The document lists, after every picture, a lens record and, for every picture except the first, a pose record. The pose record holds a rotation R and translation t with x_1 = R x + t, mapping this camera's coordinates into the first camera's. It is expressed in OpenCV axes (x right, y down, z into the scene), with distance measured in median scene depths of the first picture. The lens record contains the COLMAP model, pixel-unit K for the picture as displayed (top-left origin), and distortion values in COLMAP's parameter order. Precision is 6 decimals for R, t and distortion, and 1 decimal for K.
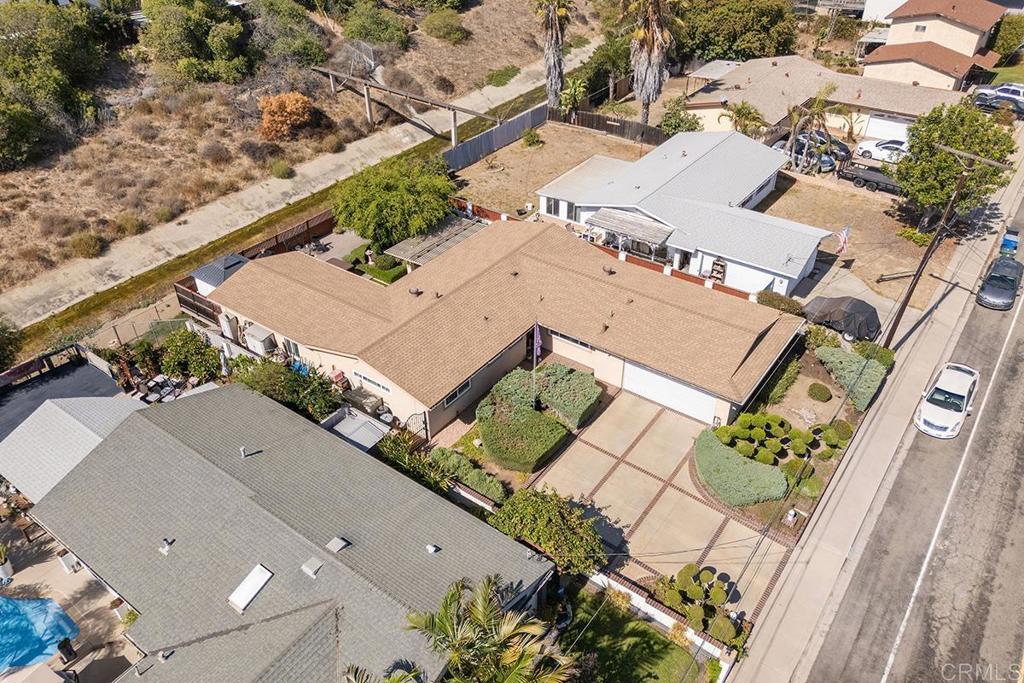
lens RADIAL K [[764.0, 0, 512.0], [0, 764.0, 341.5], [0, 0, 1]] dist [0.075240, -0.054335]
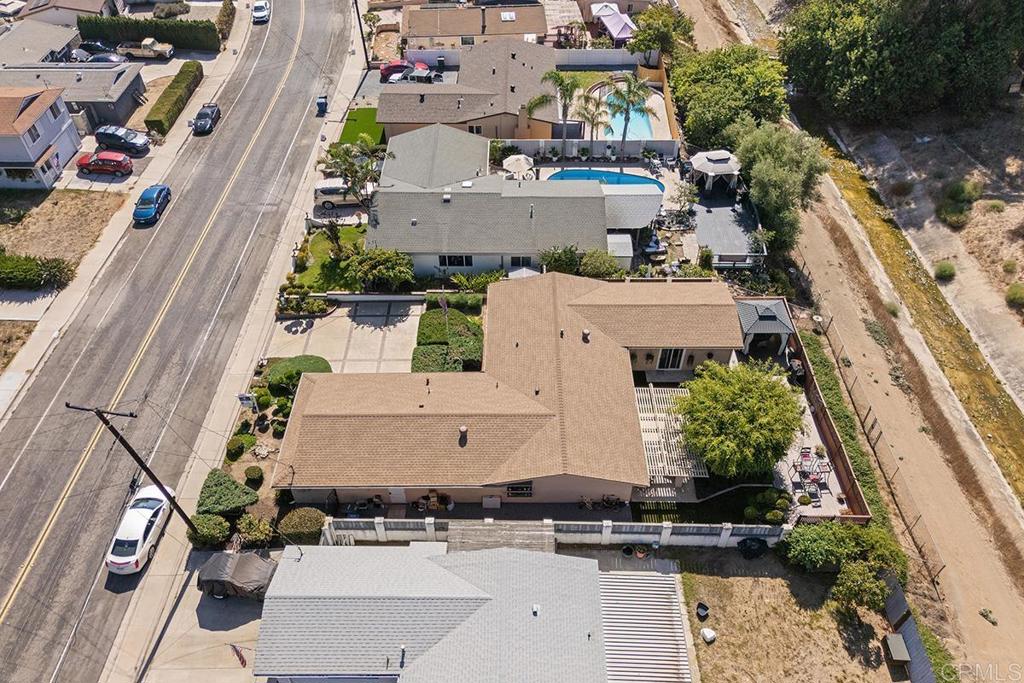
lens RADIAL K [[764.0, 0, 512.0], [0, 764.0, 341.5], [0, 0, 1]] dist [0.075240, -0.054335]
pose [[-0.817288, 0.412413, -0.402438, 0.269351], [-0.320370, 0.255295, 0.912243, -0.671887], [0.478961, 0.874494, -0.076525, 0.638347]]
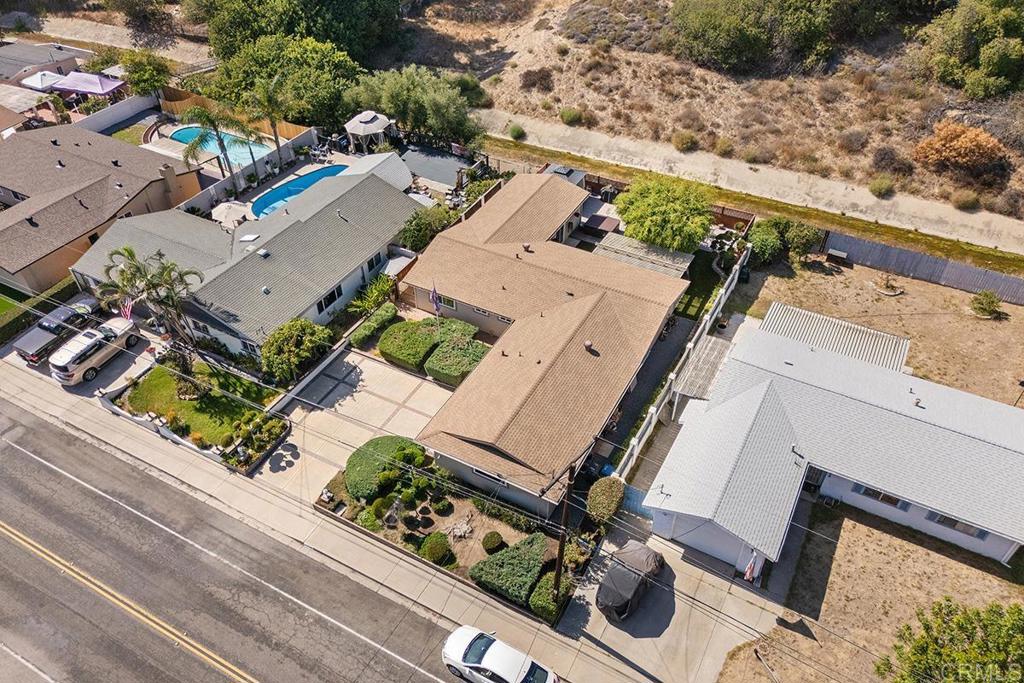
lens RADIAL K [[764.0, 0, 512.0], [0, 764.0, 341.5], [0, 0, 1]] dist [0.075240, -0.054335]
pose [[0.123653, 0.659568, -0.741404, 0.556057], [-0.570721, 0.658472, 0.490604, -0.346349], [0.811781, 0.362470, 0.457851, 0.278038]]
